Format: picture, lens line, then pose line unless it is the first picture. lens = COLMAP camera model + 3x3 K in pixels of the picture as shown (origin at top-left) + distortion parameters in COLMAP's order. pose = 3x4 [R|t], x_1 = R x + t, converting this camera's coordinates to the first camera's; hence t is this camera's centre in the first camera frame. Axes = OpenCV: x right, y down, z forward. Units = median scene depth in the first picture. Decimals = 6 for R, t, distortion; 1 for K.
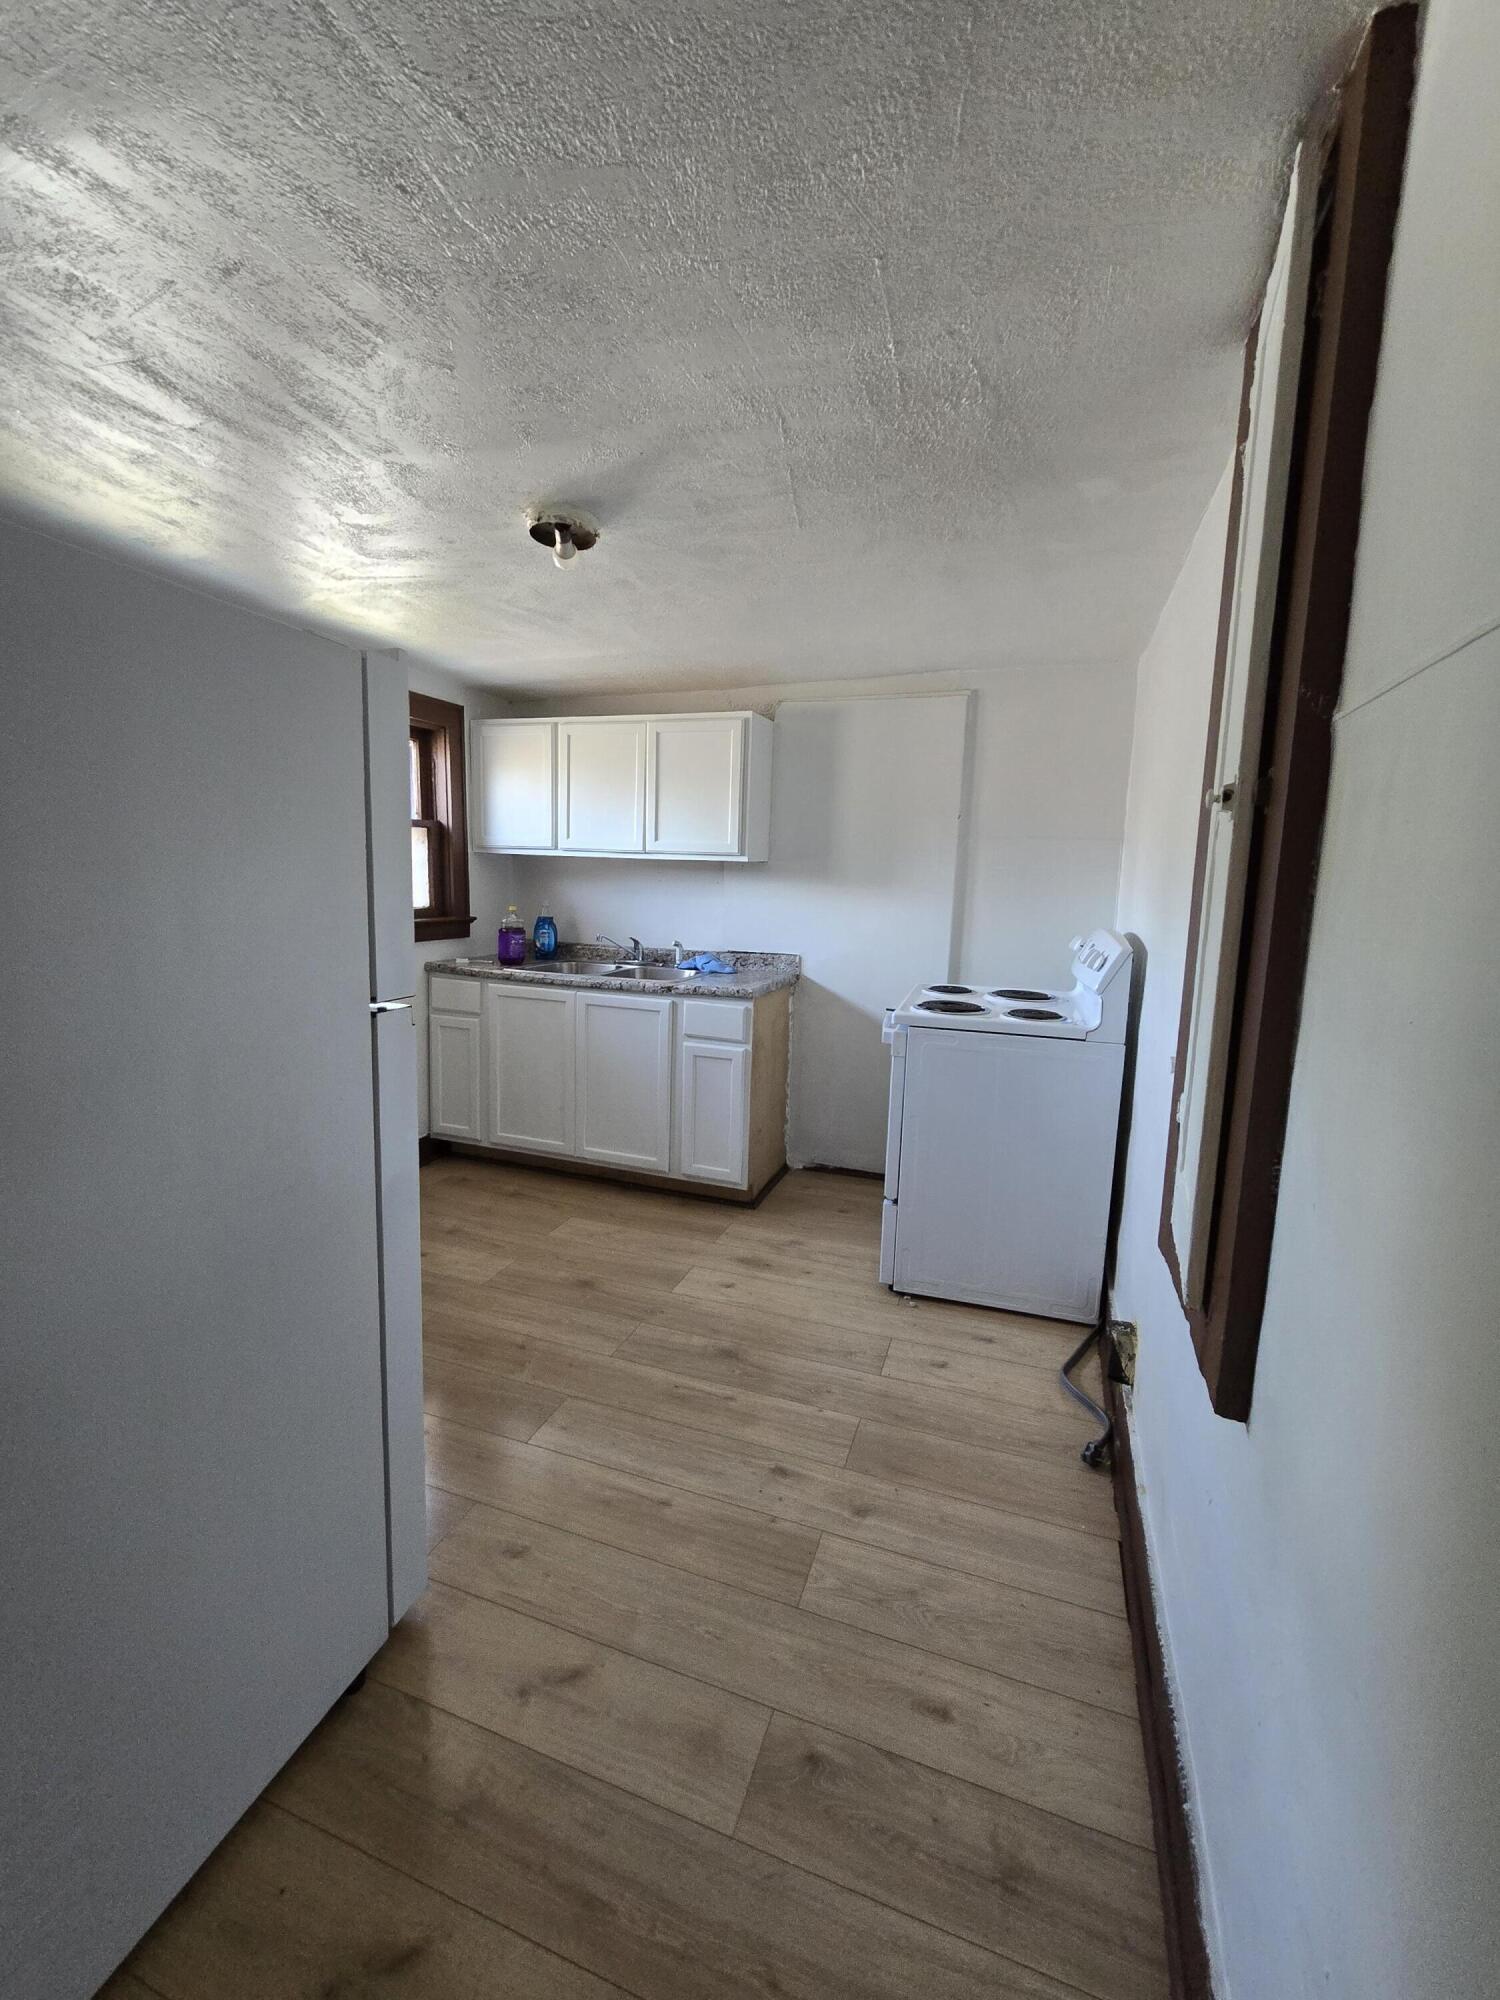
lens RADIAL K [[828.7, 0, 752.2], [0, 828.7, 1000.2], [0, 0, 1]] dist [-0.007603, 0.002625]
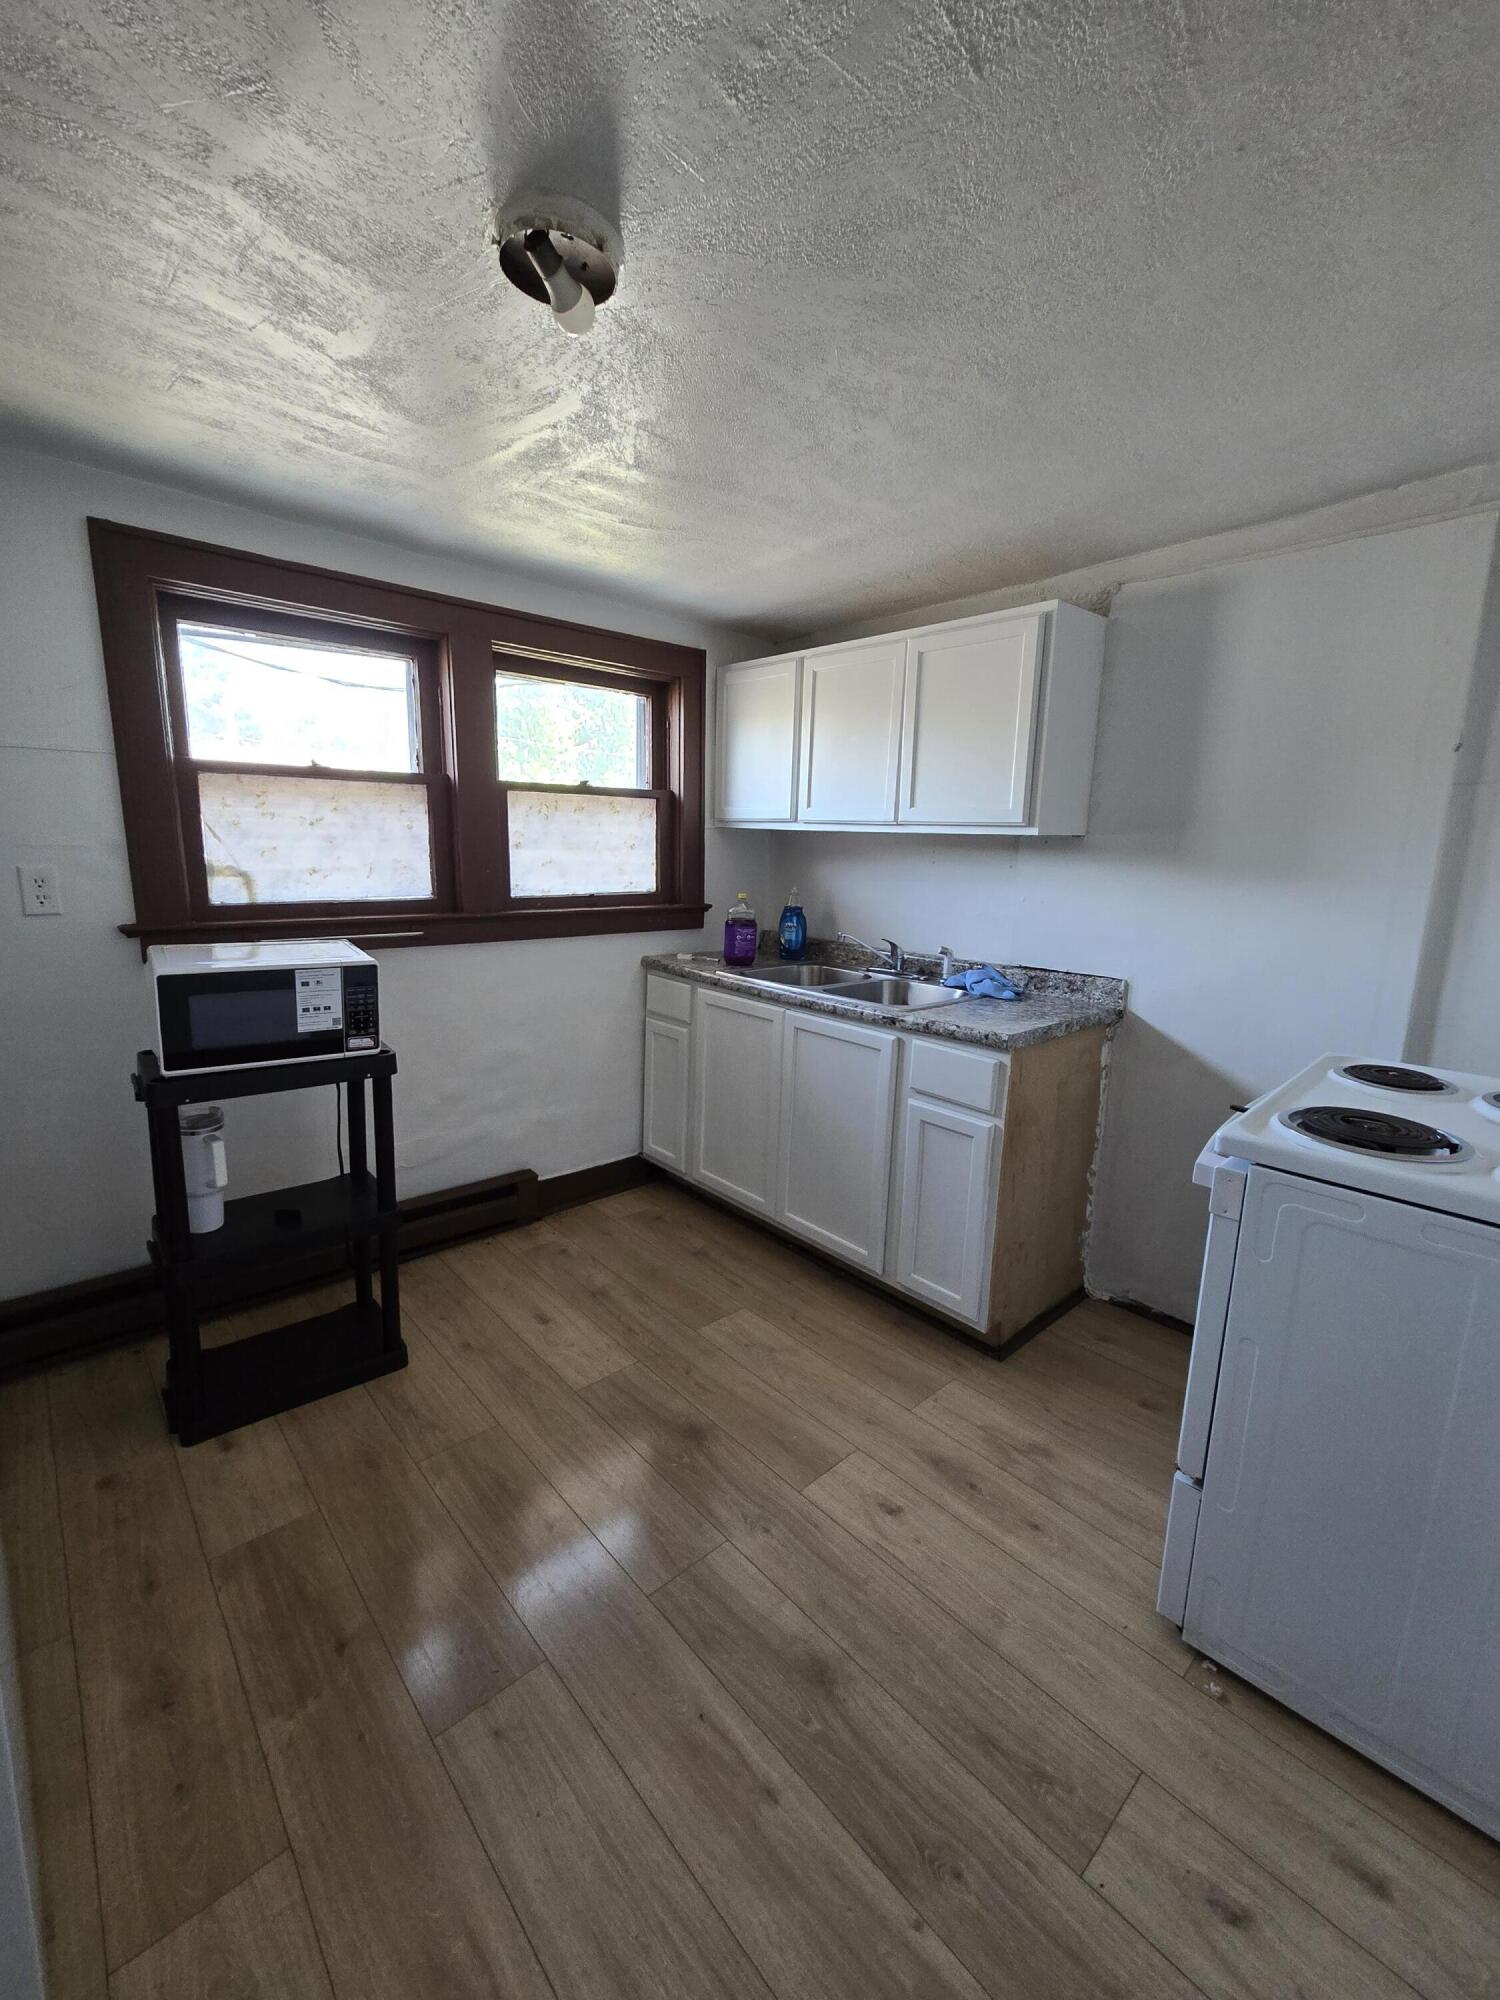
lens RADIAL K [[828.7, 0, 745.5], [0, 828.7, 991.0], [0, 0, 1]] dist [-0.007603, 0.002625]
pose [[0.875518, 0.080659, -0.476406, 0.110496], [-0.074129, 0.996718, 0.032521, -0.047056], [0.477466, 0.006842, 0.878623, 0.305291]]
